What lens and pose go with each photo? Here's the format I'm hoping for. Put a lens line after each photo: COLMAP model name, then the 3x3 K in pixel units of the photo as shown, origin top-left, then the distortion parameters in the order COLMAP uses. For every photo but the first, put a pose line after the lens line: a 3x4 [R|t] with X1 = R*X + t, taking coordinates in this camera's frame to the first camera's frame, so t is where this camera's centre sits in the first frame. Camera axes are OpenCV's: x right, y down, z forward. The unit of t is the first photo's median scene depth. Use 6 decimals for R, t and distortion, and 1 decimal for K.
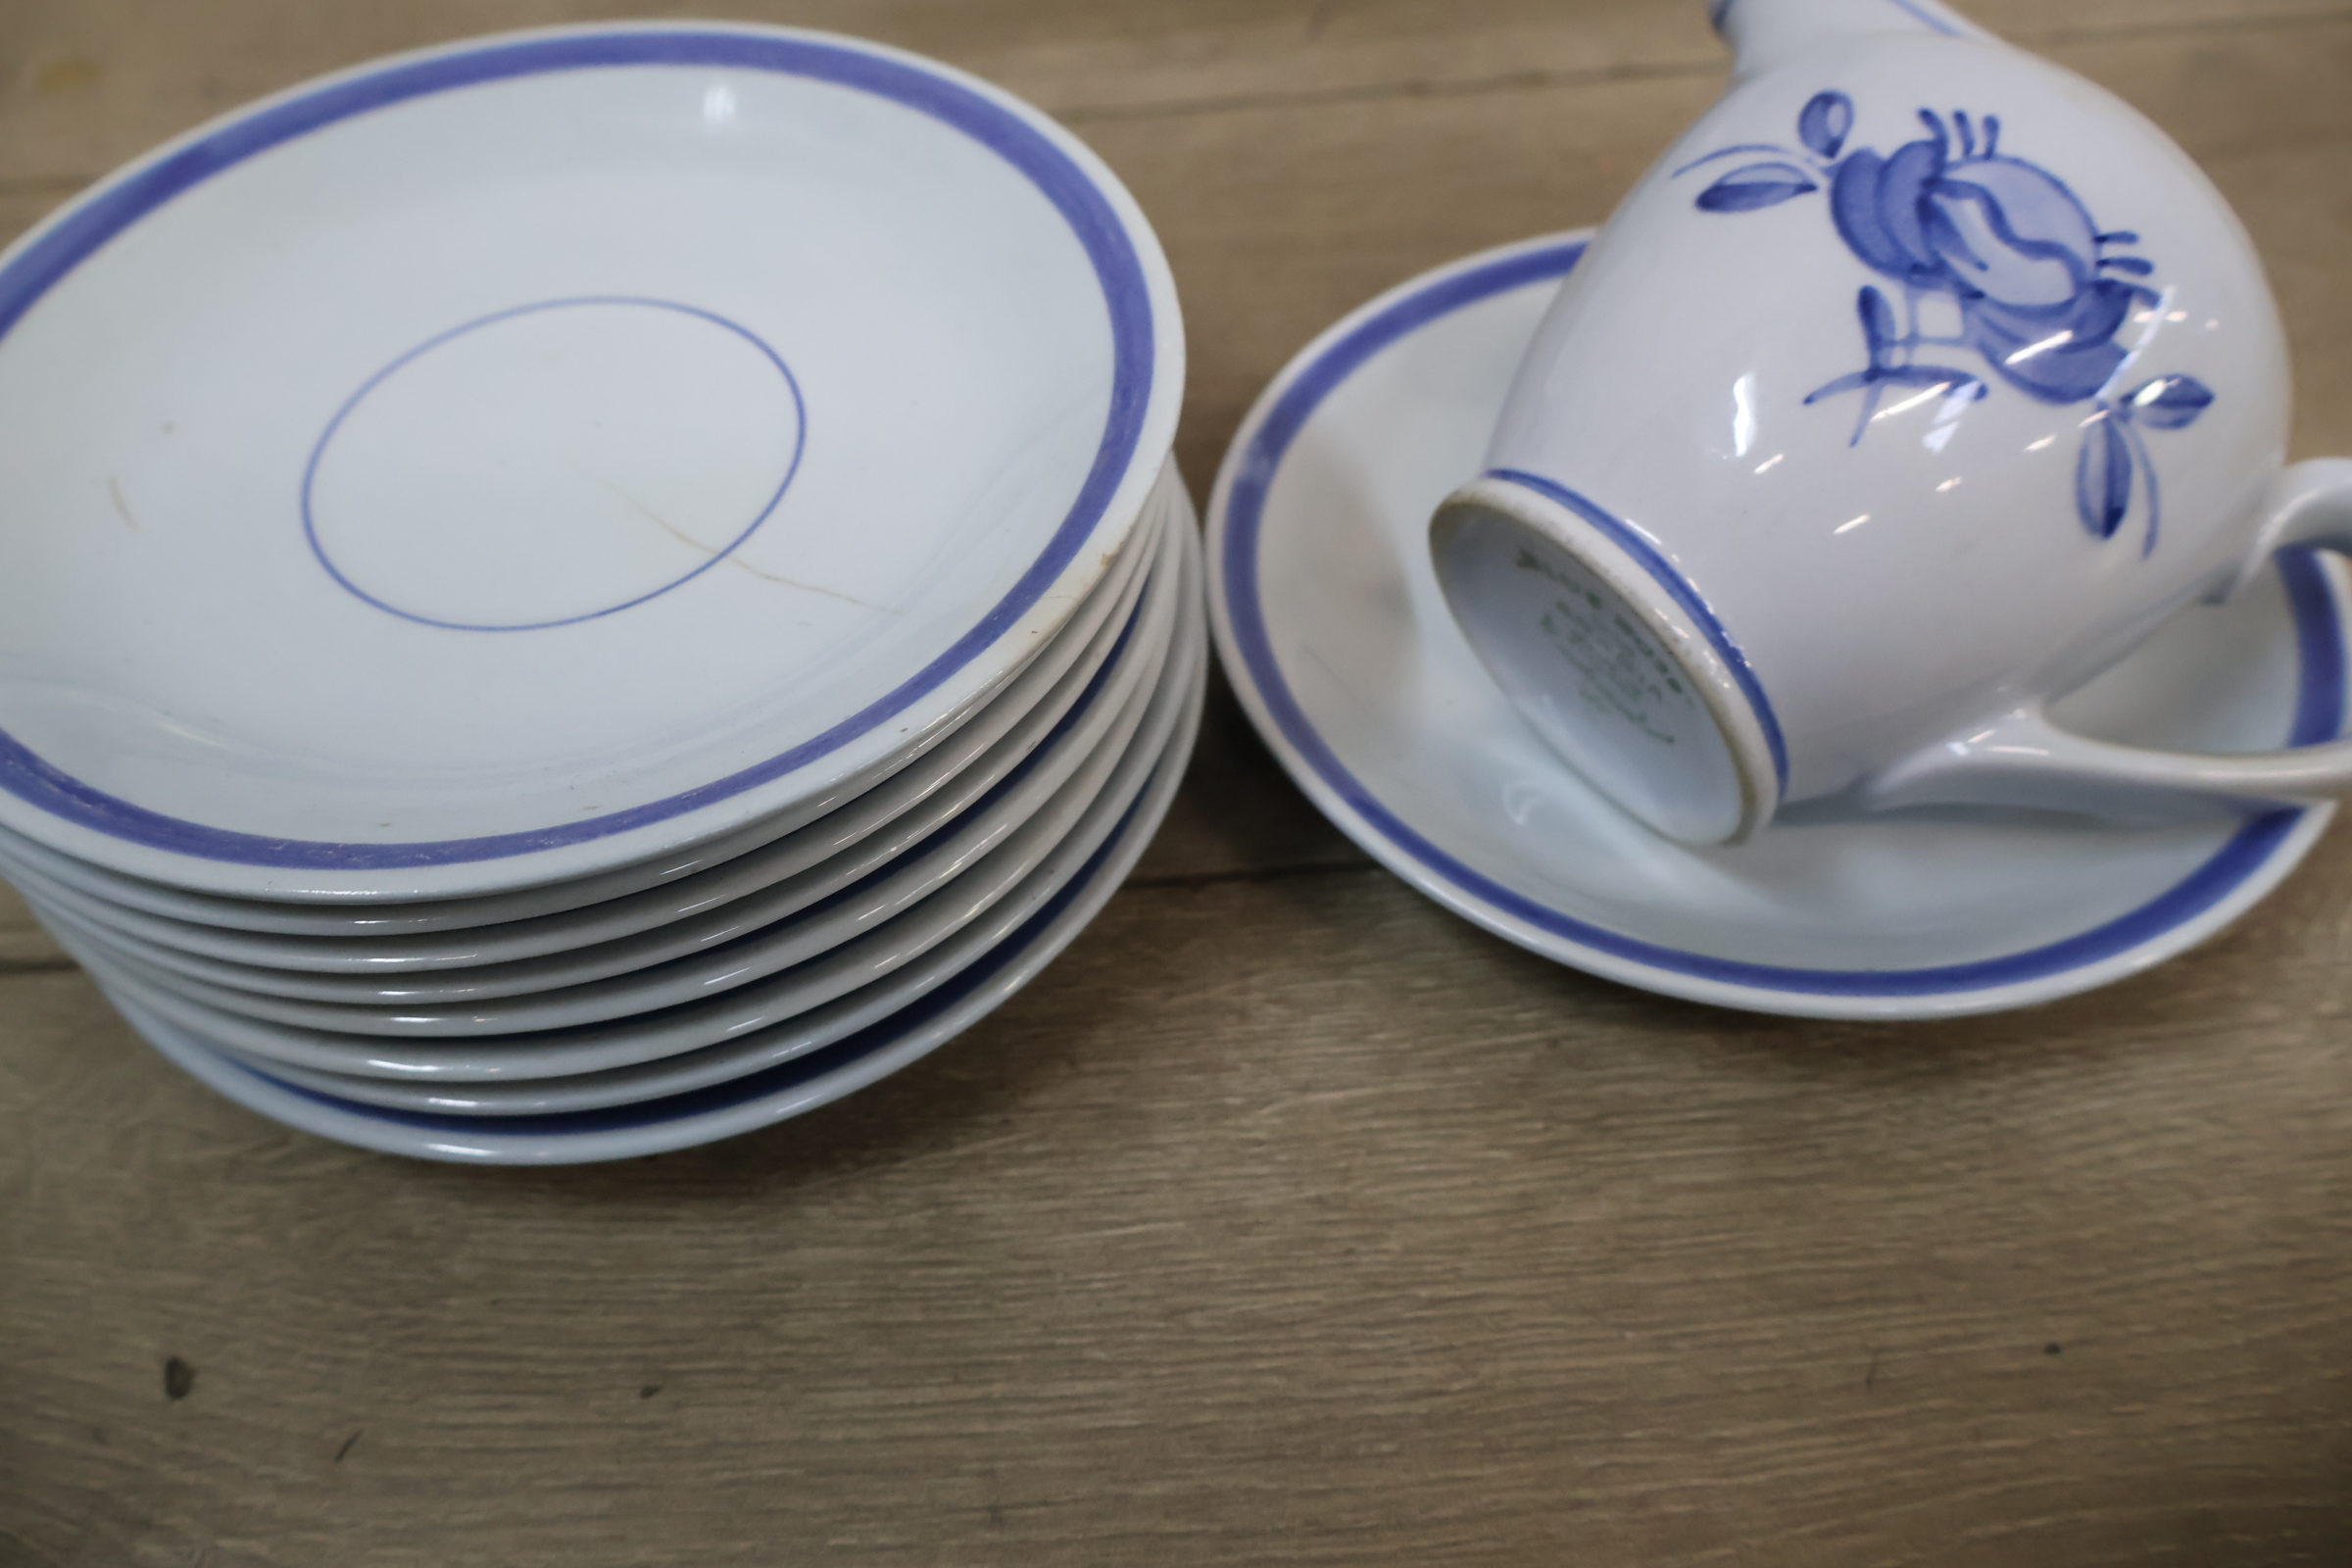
lens RADIAL K [[2007.1, 0, 1173.8], [0, 2007.1, 776.4], [0, 0, 1]] dist [0.006956, -0.006623]
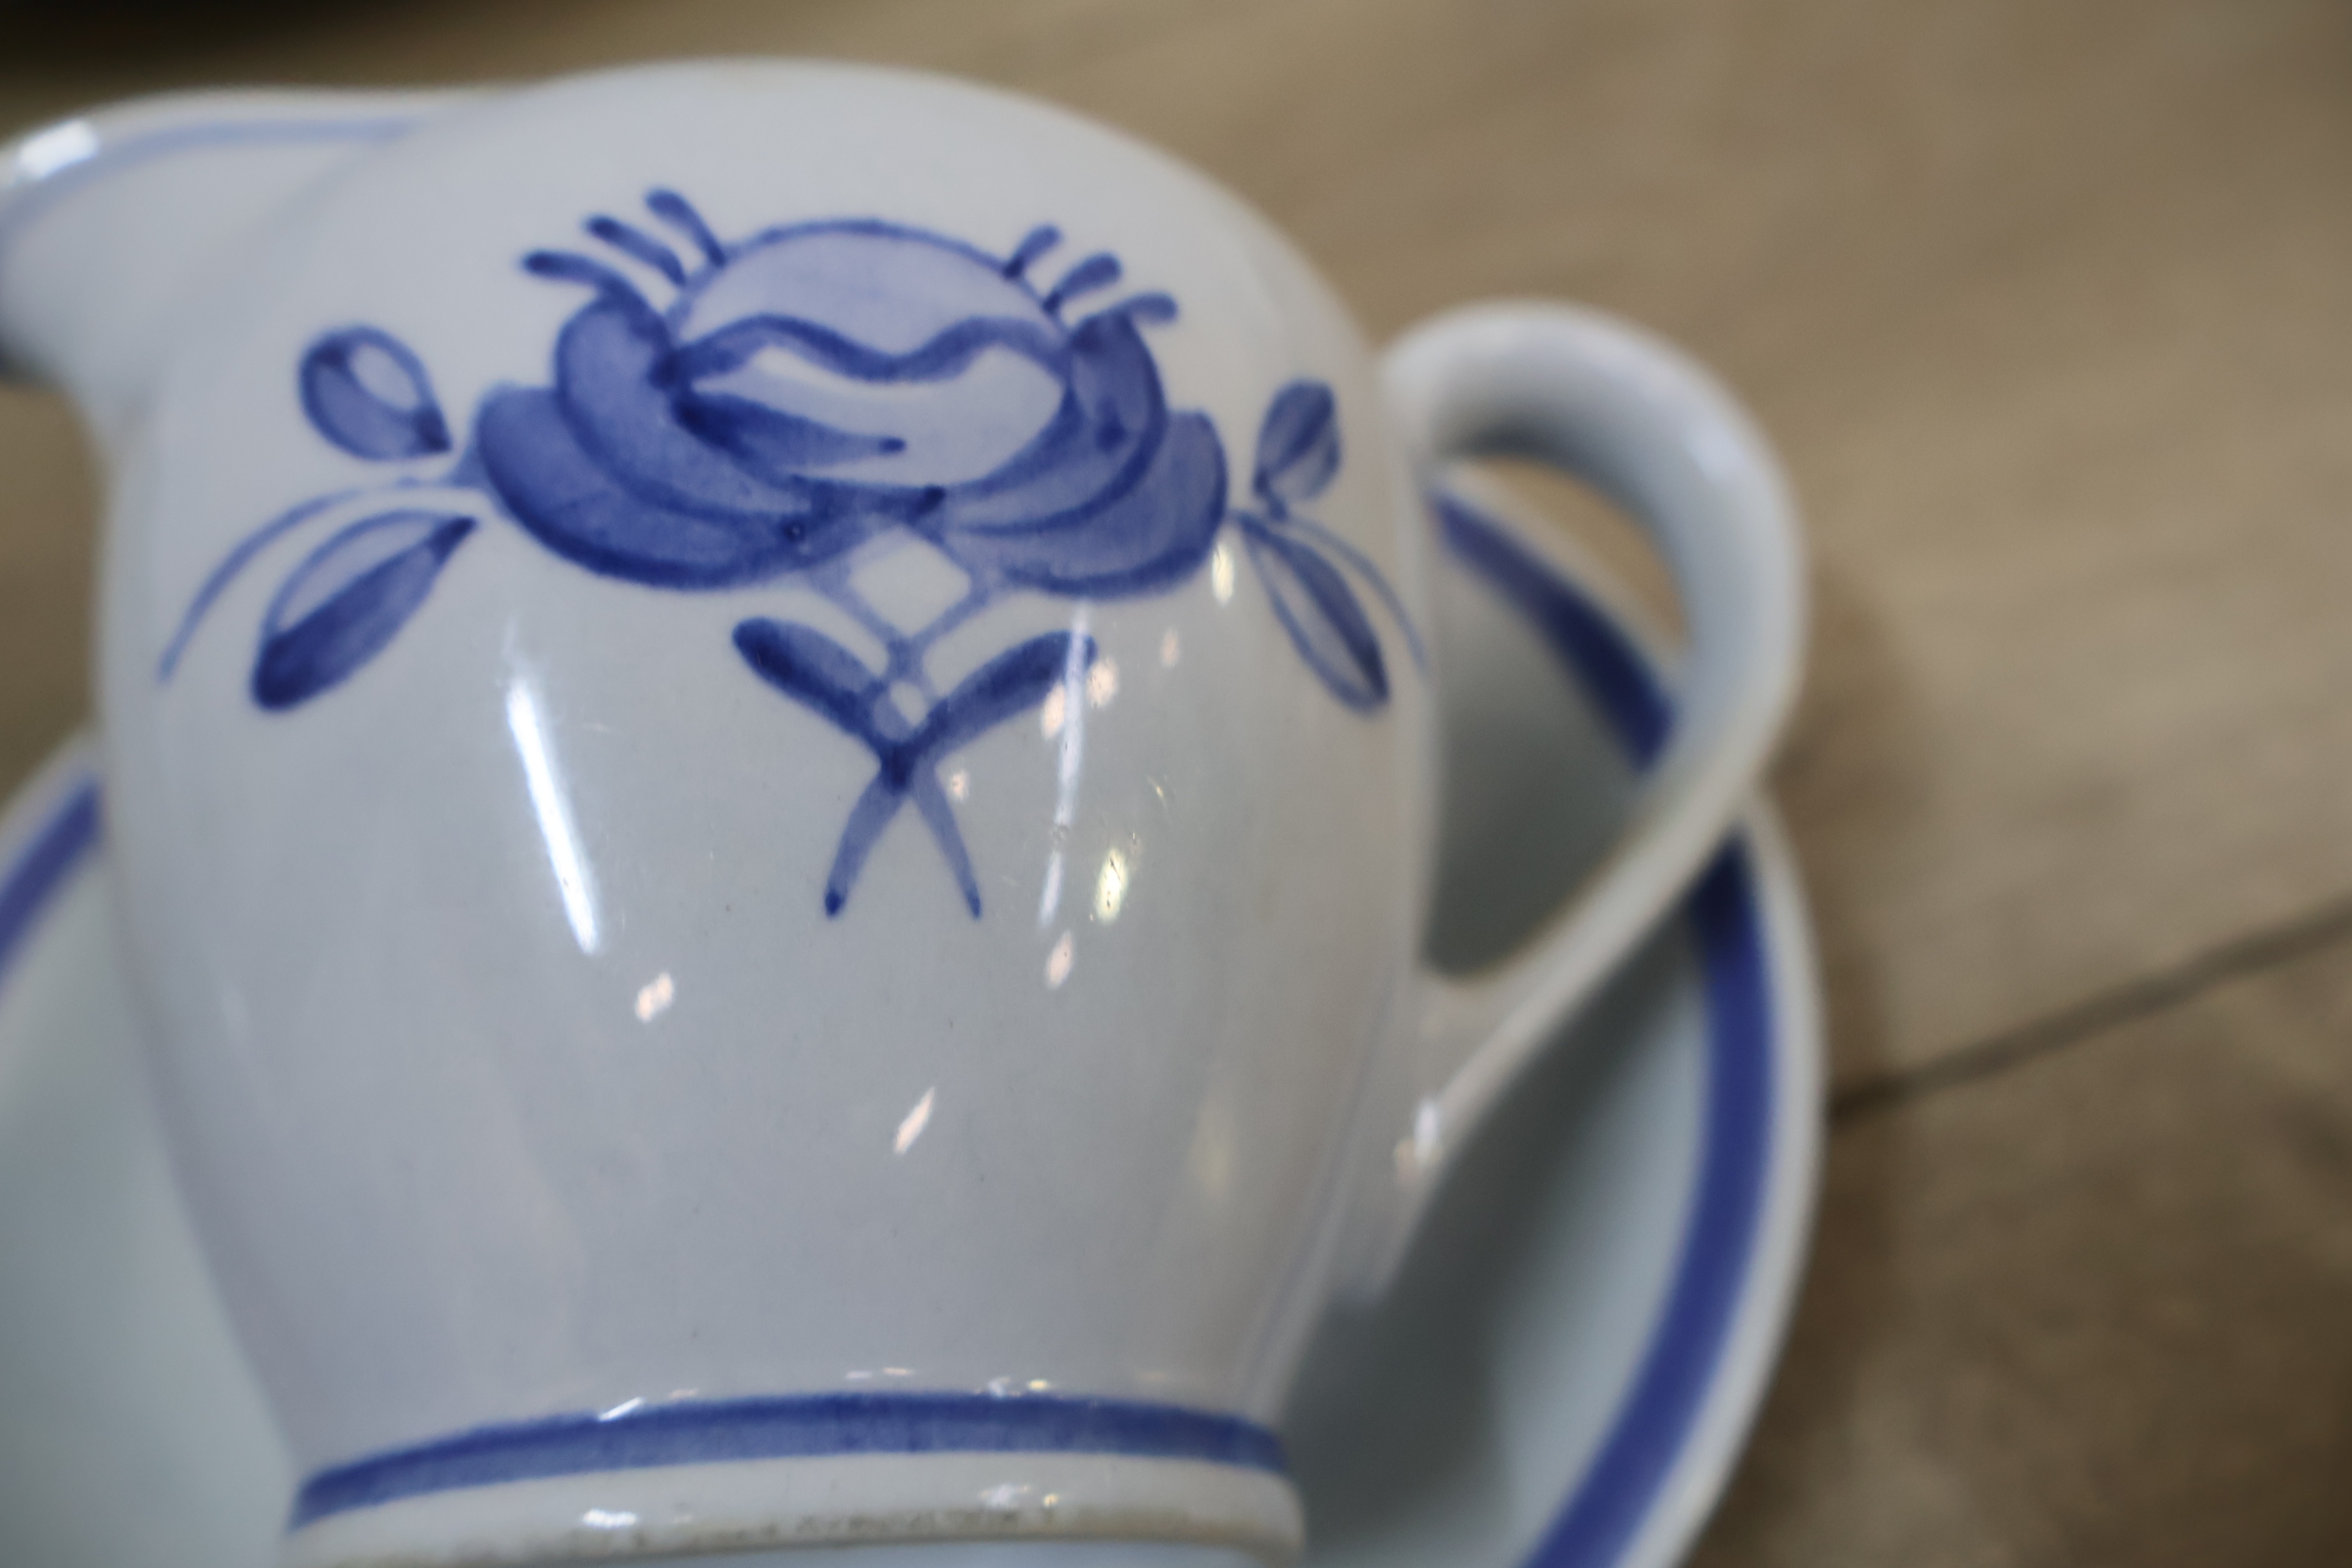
lens RADIAL K [[2007.1, 0, 1181.2], [0, 2007.1, 775.2], [0, 0, 1]] dist [0.006956, -0.006623]
pose [[0.581732, -0.638484, 0.503912, 0.161052], [0.676057, 0.724018, 0.136908, -0.215977], [-0.452255, 0.261029, 0.852836, 0.595205]]
